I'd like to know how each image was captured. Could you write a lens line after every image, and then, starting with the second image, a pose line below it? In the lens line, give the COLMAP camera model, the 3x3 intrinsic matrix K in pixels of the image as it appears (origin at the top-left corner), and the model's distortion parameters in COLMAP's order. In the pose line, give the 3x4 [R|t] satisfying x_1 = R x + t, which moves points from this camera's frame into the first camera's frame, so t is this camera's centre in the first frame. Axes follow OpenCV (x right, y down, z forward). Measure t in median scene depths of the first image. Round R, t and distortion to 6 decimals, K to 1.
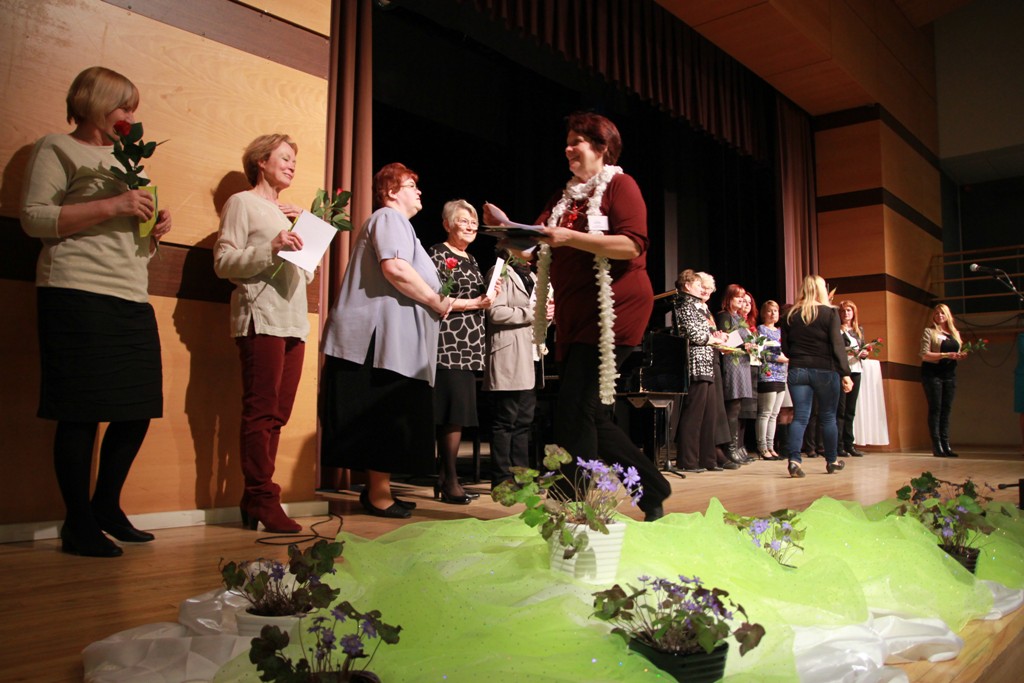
lens RADIAL K [[845.6, 0, 511.8], [0, 845.6, 343.0], [0, 0, 1]] dist [-0.040661, 0.004374]
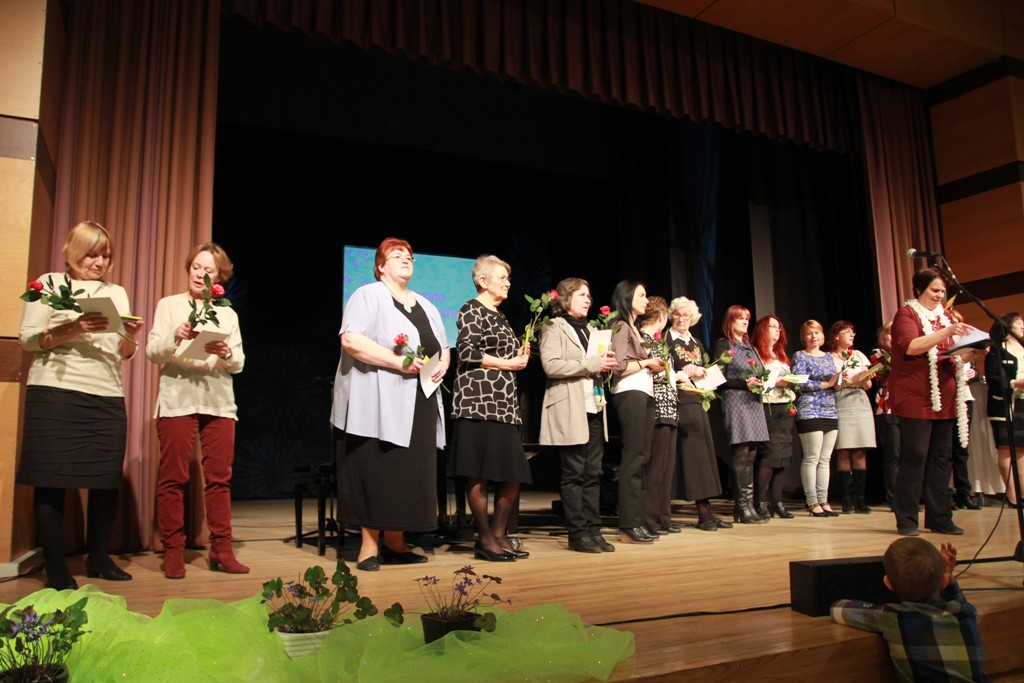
lens RADIAL K [[845.6, 0, 509.1], [0, 845.6, 345.1], [0, 0, 1]] dist [-0.040661, 0.004374]
pose [[0.925226, -0.078127, -0.371286, 0.338416], [0.058808, 0.996274, -0.063092, 0.008093], [0.374831, 0.036540, 0.926373, 0.130218]]
